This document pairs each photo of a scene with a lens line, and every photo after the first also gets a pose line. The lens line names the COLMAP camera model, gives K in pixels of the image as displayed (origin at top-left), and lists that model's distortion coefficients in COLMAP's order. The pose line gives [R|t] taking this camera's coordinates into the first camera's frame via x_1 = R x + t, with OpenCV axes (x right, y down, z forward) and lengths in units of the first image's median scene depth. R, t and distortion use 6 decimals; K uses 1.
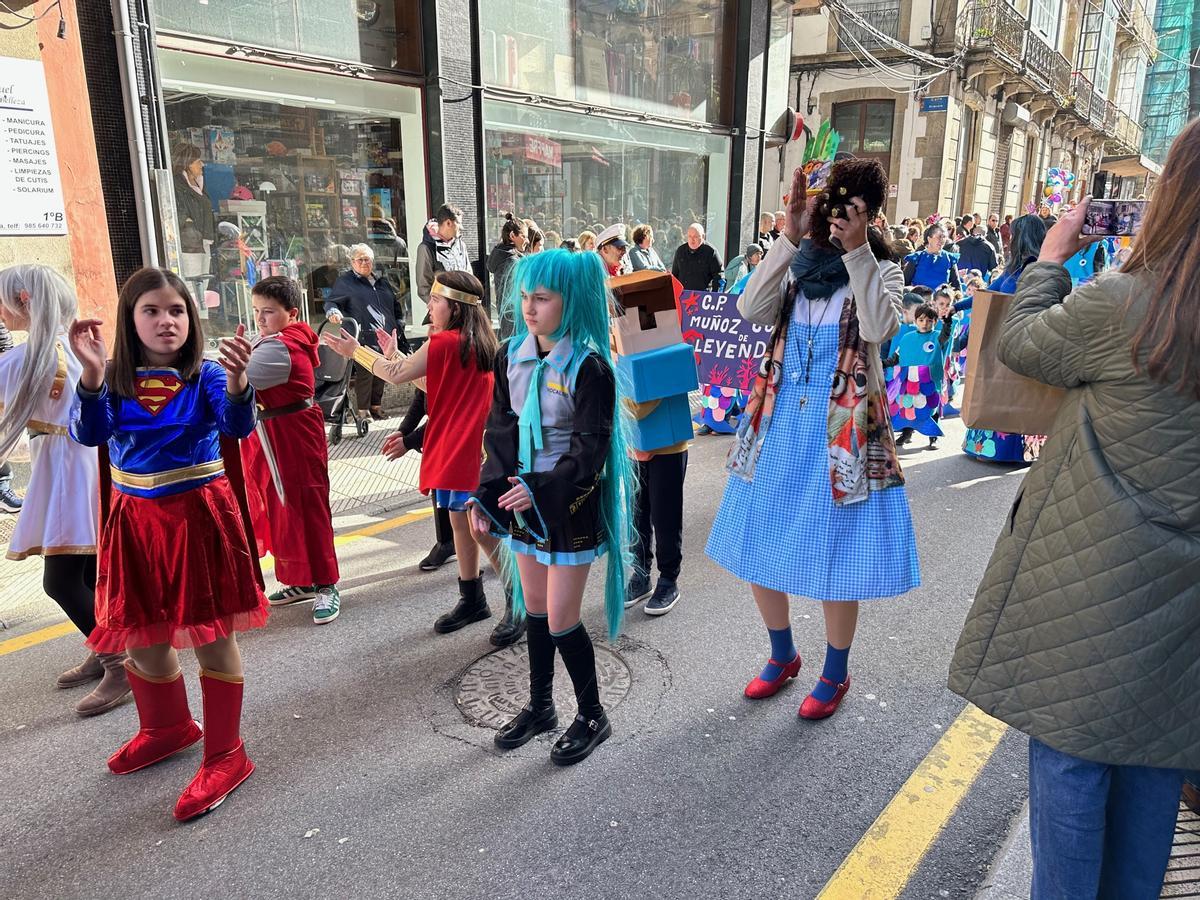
lens RADIAL K [[821.1, 0, 599.4], [0, 821.1, 445.6], [0, 0, 1]] dist [0.024680, -0.033878]
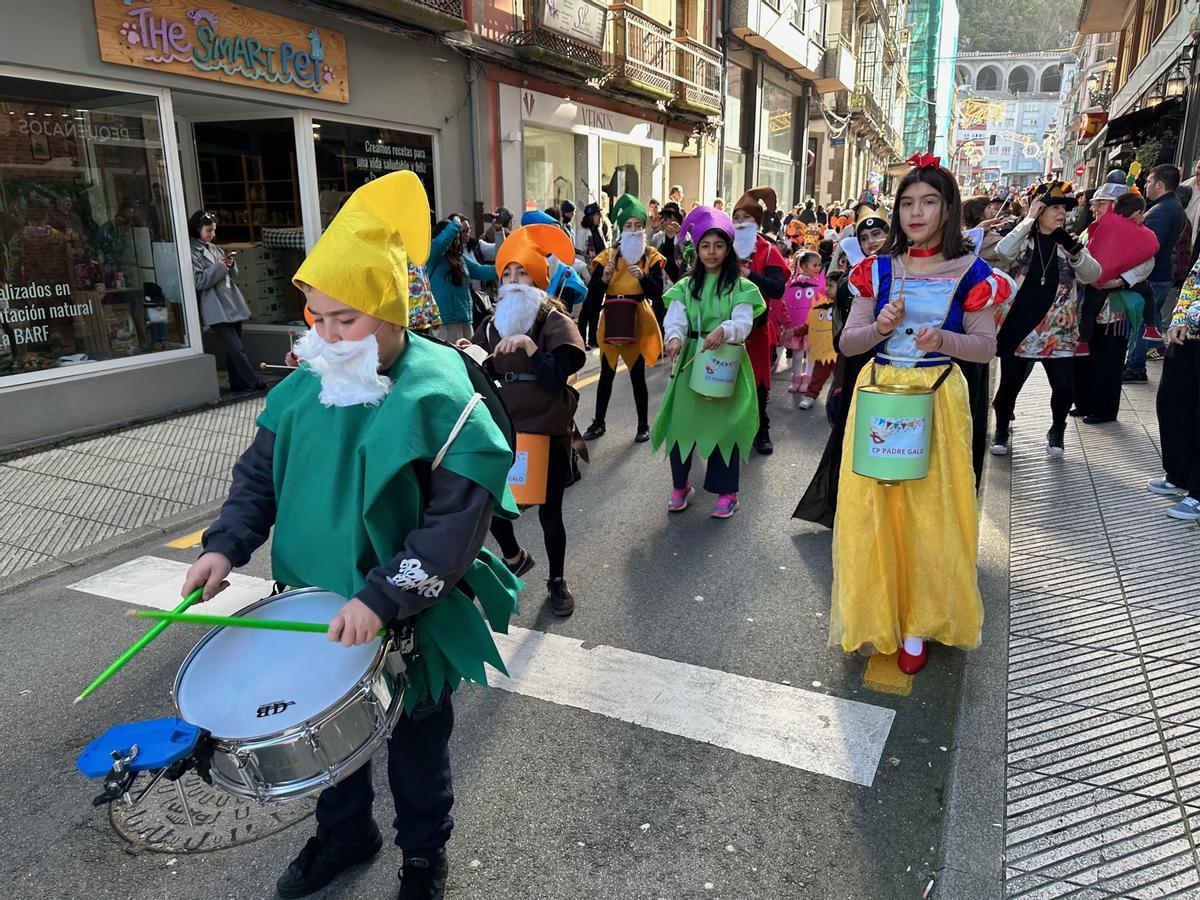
lens RADIAL K [[821.1, 0, 596.4], [0, 821.1, 433.1], [0, 0, 1]] dist [0.024680, -0.033878]
pose [[0.965240, -0.080751, 0.248578, -0.627840], [0.082378, 0.996594, 0.003866, 0.187330], [-0.248043, 0.016746, 0.968604, -0.647628]]
